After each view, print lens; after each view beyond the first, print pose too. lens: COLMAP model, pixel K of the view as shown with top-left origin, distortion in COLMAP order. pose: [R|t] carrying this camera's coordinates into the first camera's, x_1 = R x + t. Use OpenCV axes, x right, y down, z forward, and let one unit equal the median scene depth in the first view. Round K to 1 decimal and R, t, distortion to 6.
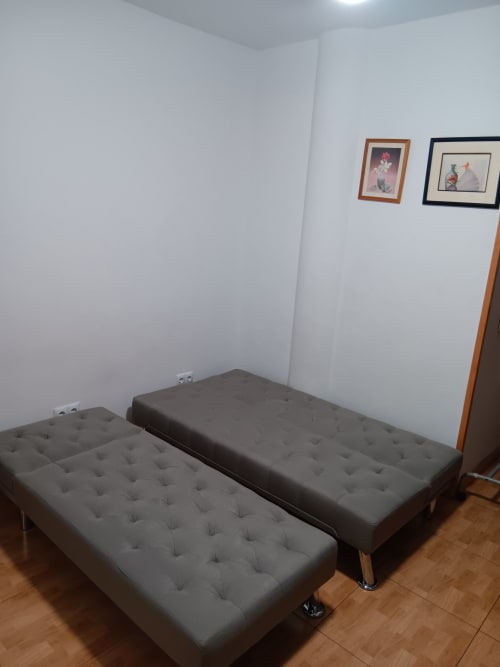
lens RADIAL K [[513.3, 0, 279.2], [0, 513.3, 342.3], [0, 0, 1]] dist [0.063654, -0.105995]
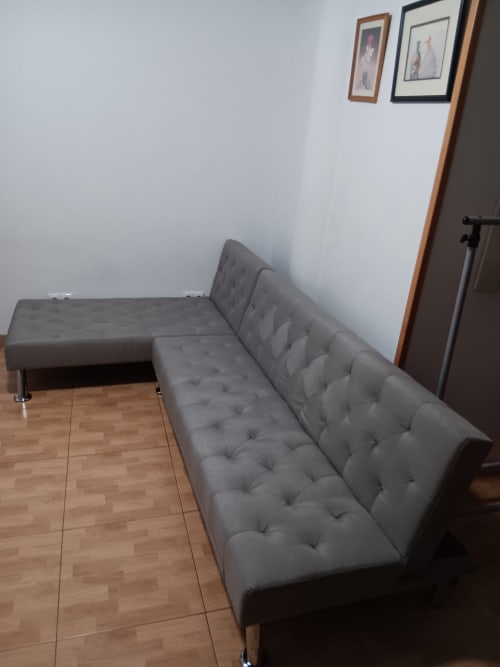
lens RADIAL K [[513.3, 0, 251.6], [0, 513.3, 335.8], [0, 0, 1]] dist [0.063654, -0.105995]
pose [[0.837498, 0.198847, -0.508976, 0.567736], [-0.144946, 0.978914, 0.143939, -0.014375], [0.526865, -0.046775, 0.848661, 0.244979]]
